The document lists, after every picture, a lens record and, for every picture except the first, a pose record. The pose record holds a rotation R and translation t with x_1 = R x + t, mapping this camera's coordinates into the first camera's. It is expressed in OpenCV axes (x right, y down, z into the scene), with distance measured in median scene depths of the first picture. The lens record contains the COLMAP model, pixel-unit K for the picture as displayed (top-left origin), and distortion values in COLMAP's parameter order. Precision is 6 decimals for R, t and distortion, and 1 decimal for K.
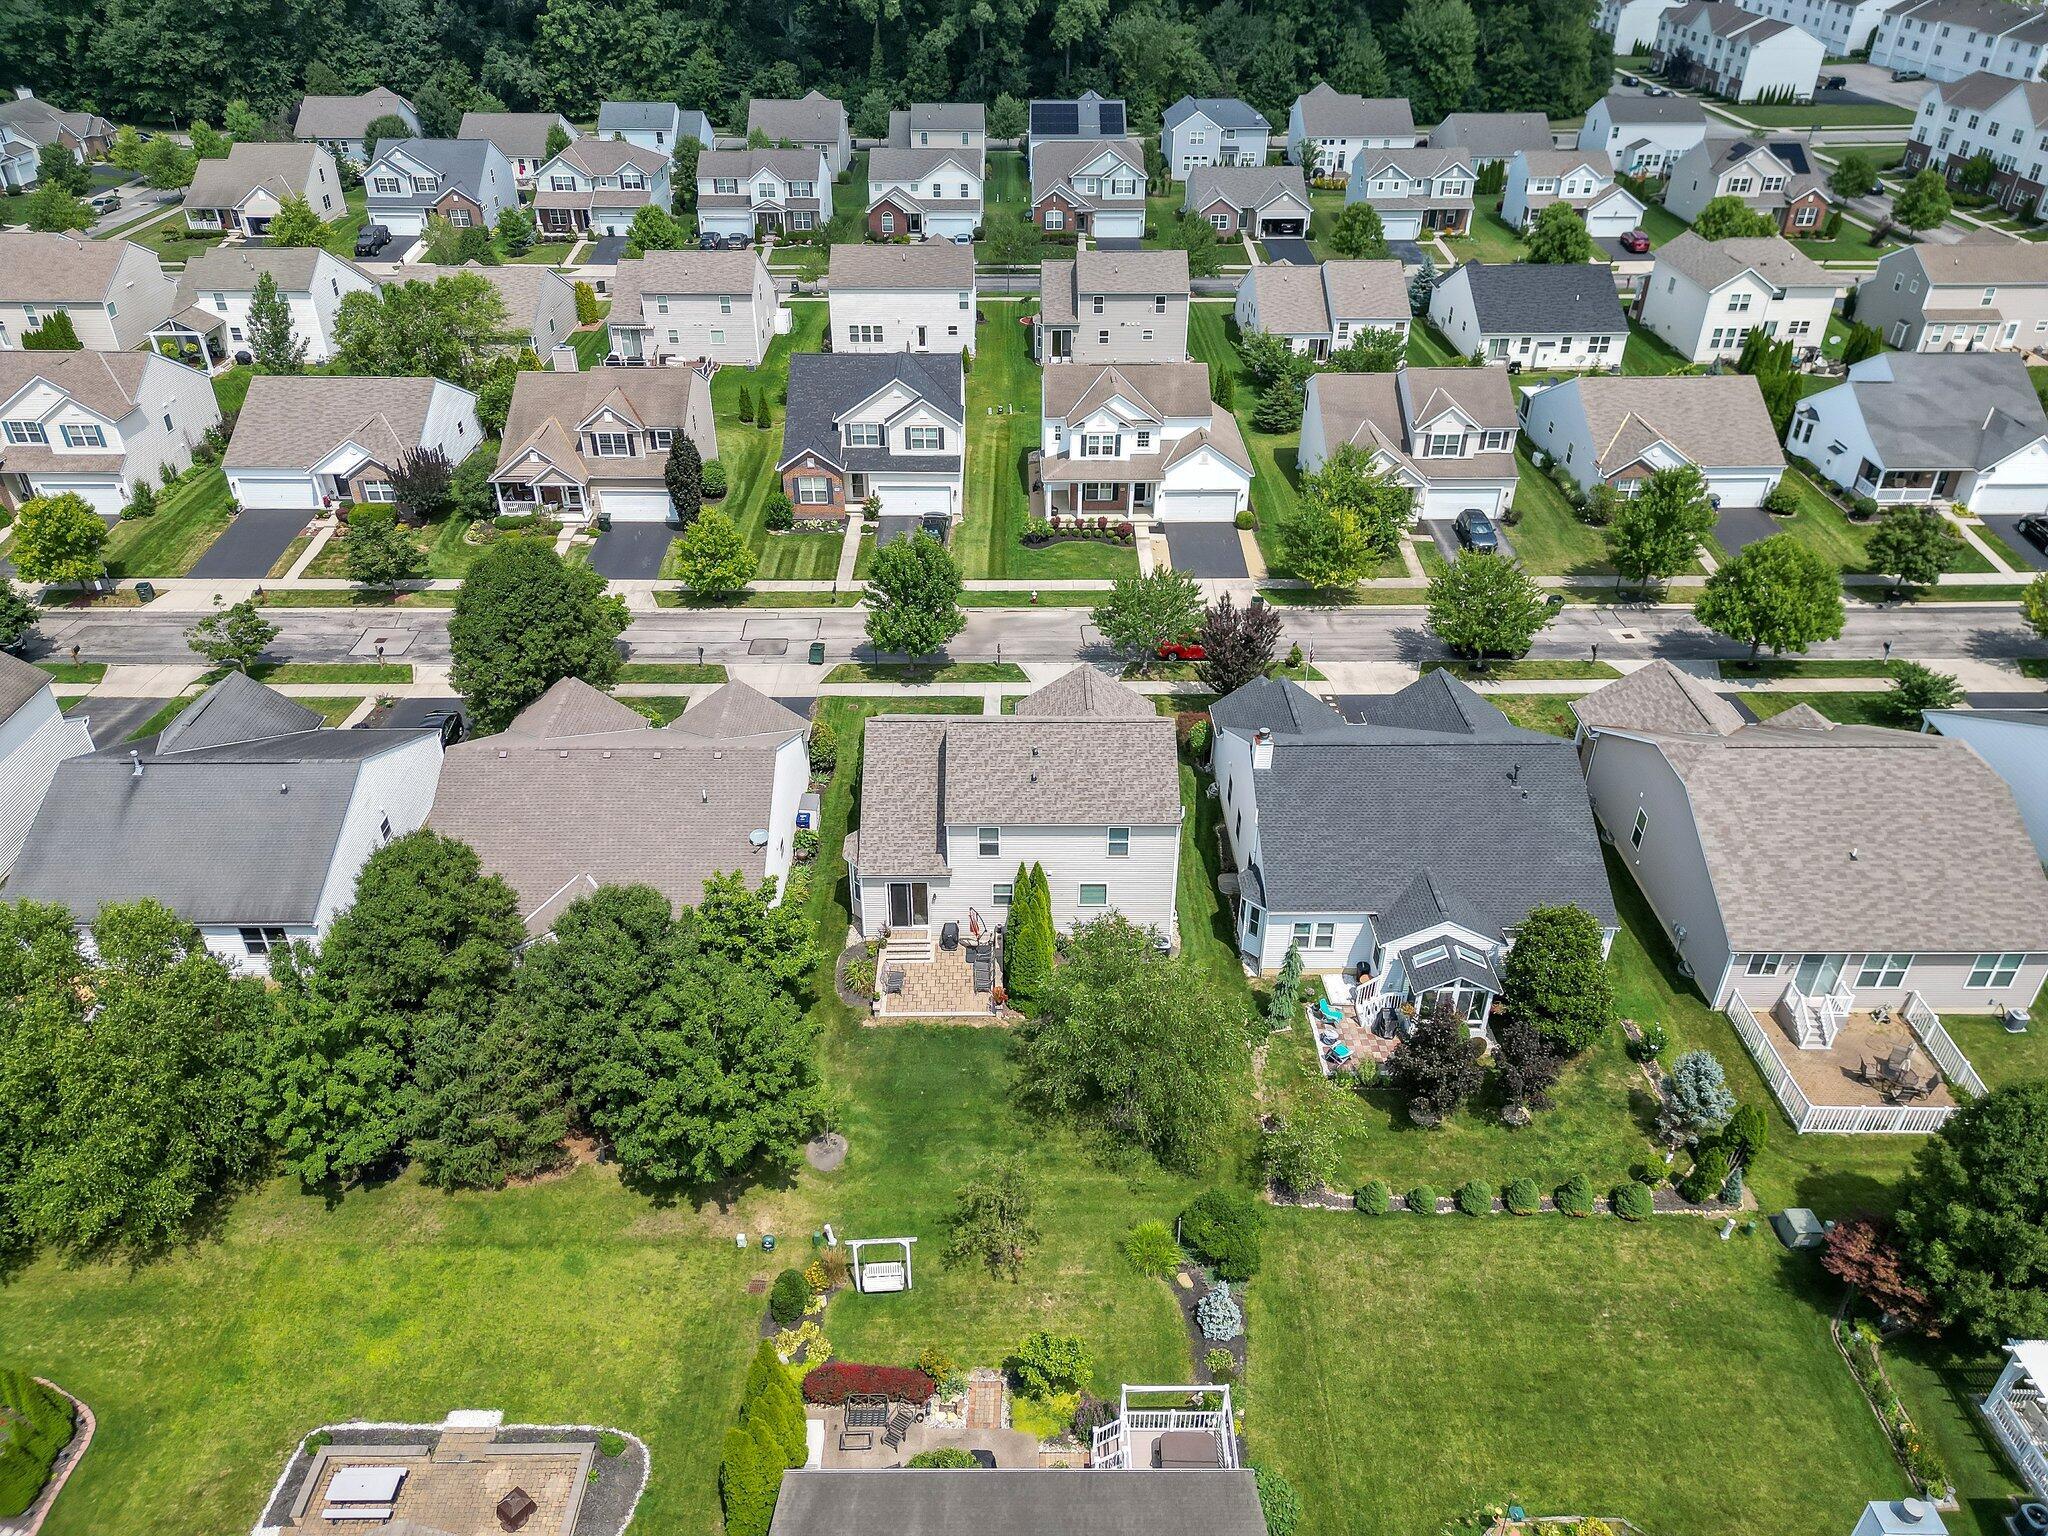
lens RADIAL K [[1435.8, 0, 1035.1], [0, 1435.8, 769.0], [0, 0, 1]] dist [0.026569, -0.010277]
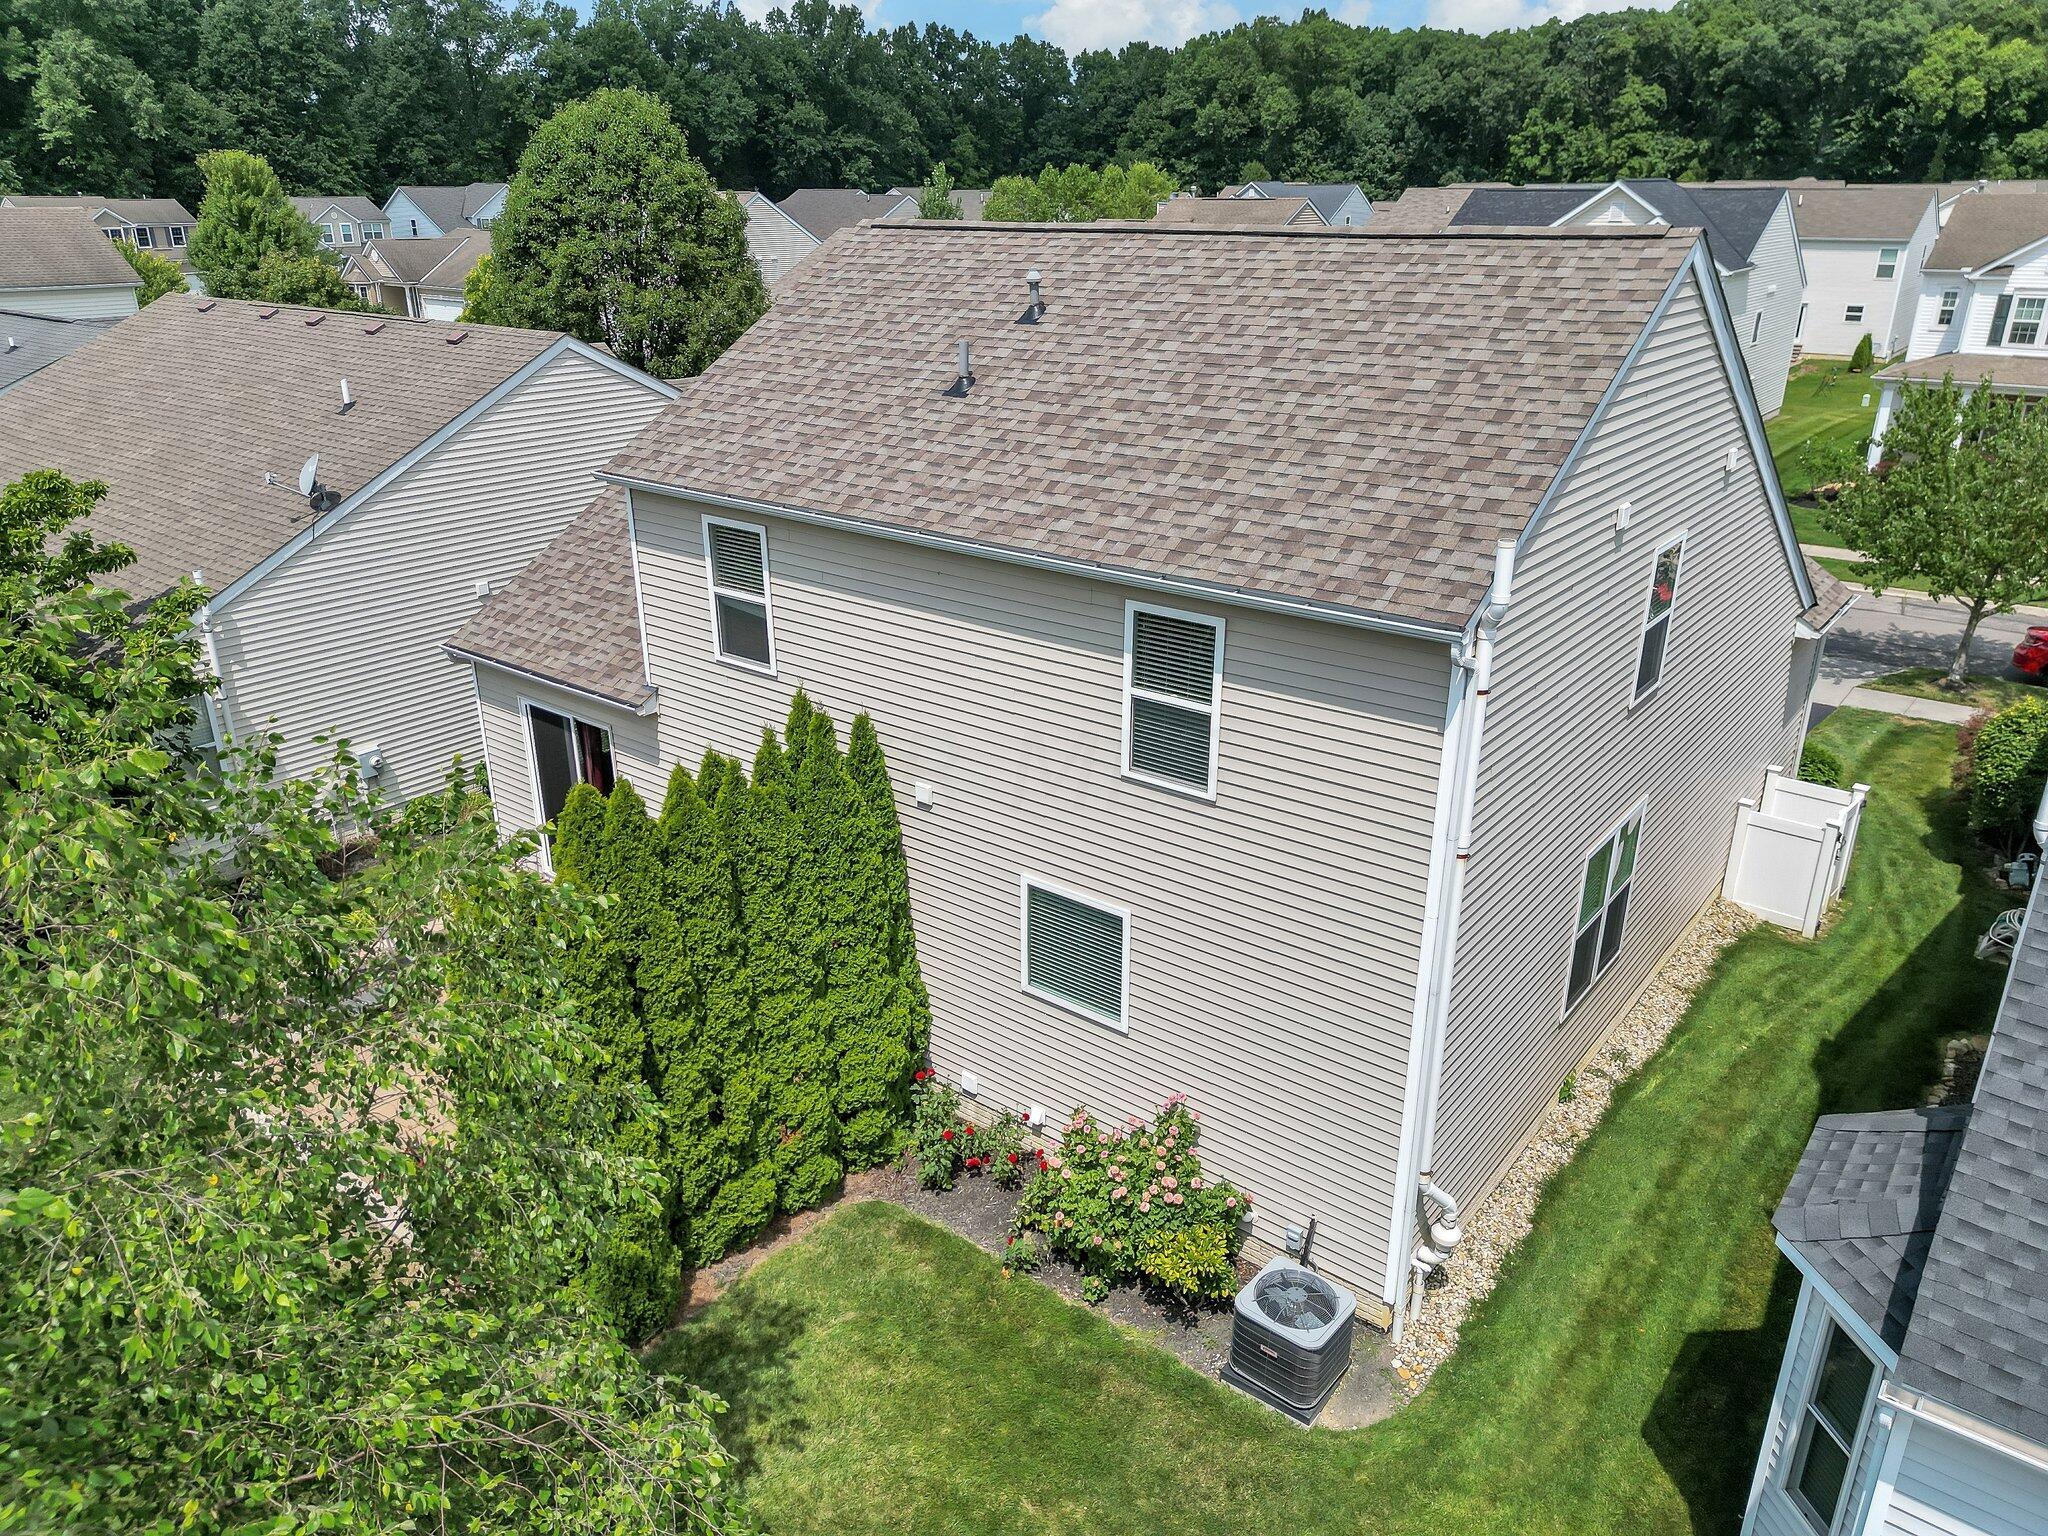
lens RADIAL K [[1435.8, 0, 1028.6], [0, 1435.8, 766.7], [0, 0, 1]] dist [0.026569, -0.010277]
pose [[0.774159, 0.225621, -0.591417, 0.099762], [-0.337591, 0.937515, -0.084249, 0.050619], [0.535454, 0.264879, 0.801953, 0.503831]]
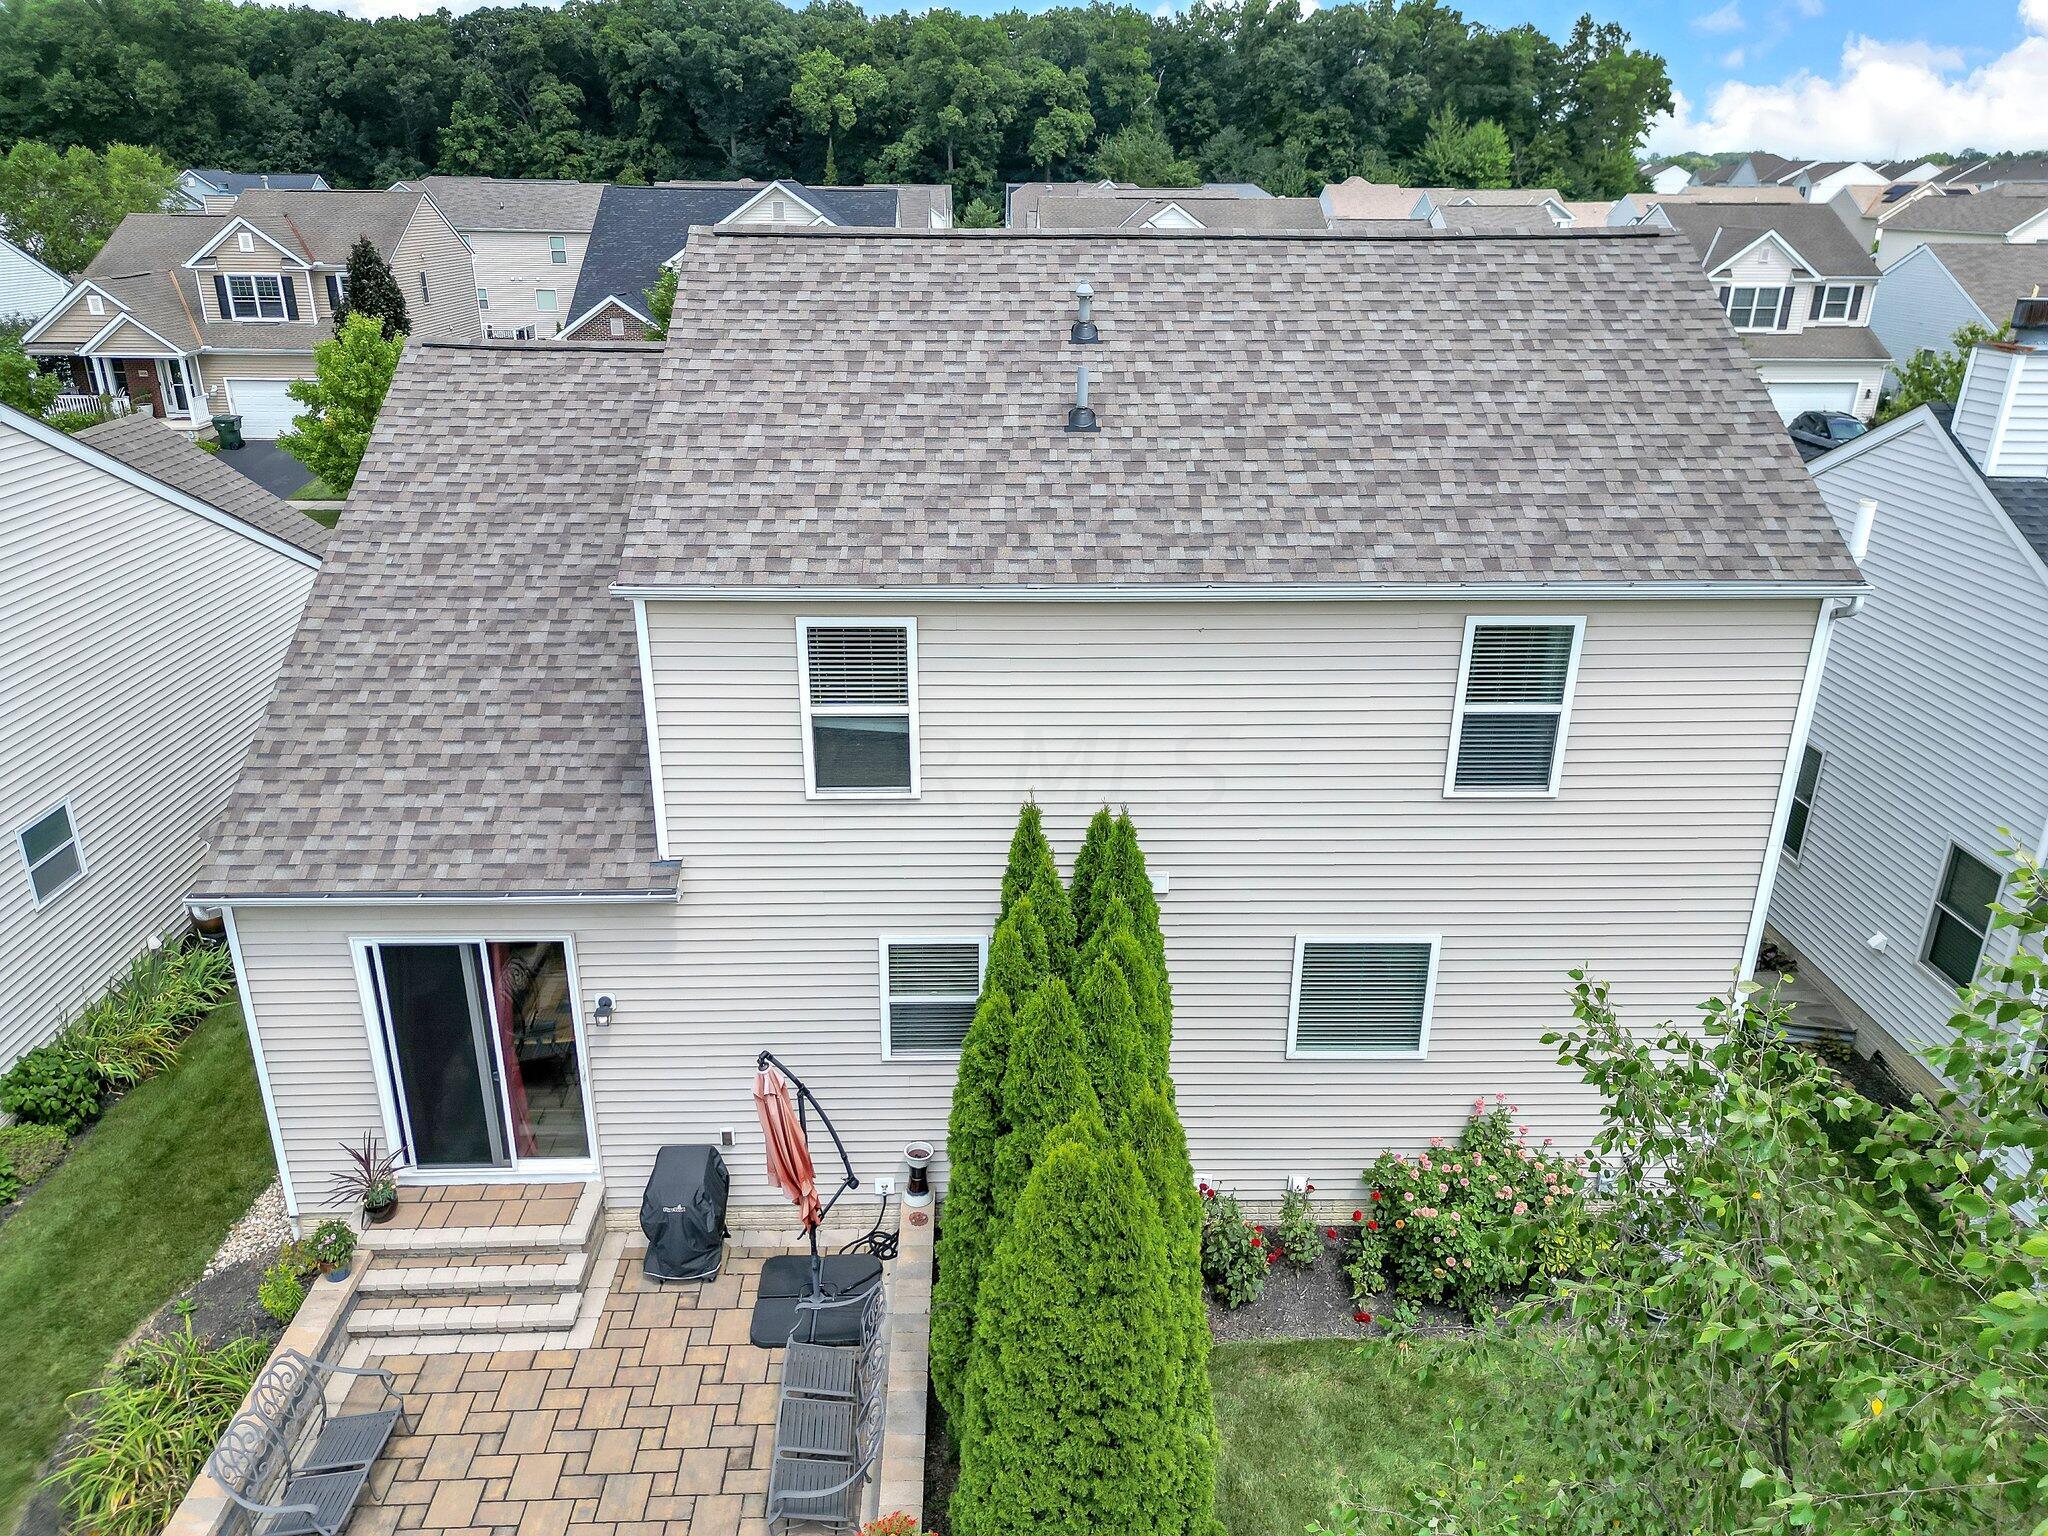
lens RADIAL K [[1435.8, 0, 1023.8], [0, 1435.8, 770.0], [0, 0, 1]] dist [0.026569, -0.010277]
pose [[0.999934, -0.007065, 0.009061, -0.006989], [0.008663, 0.981635, -0.190573, 0.058693], [-0.007548, 0.190638, 0.981631, 0.489170]]
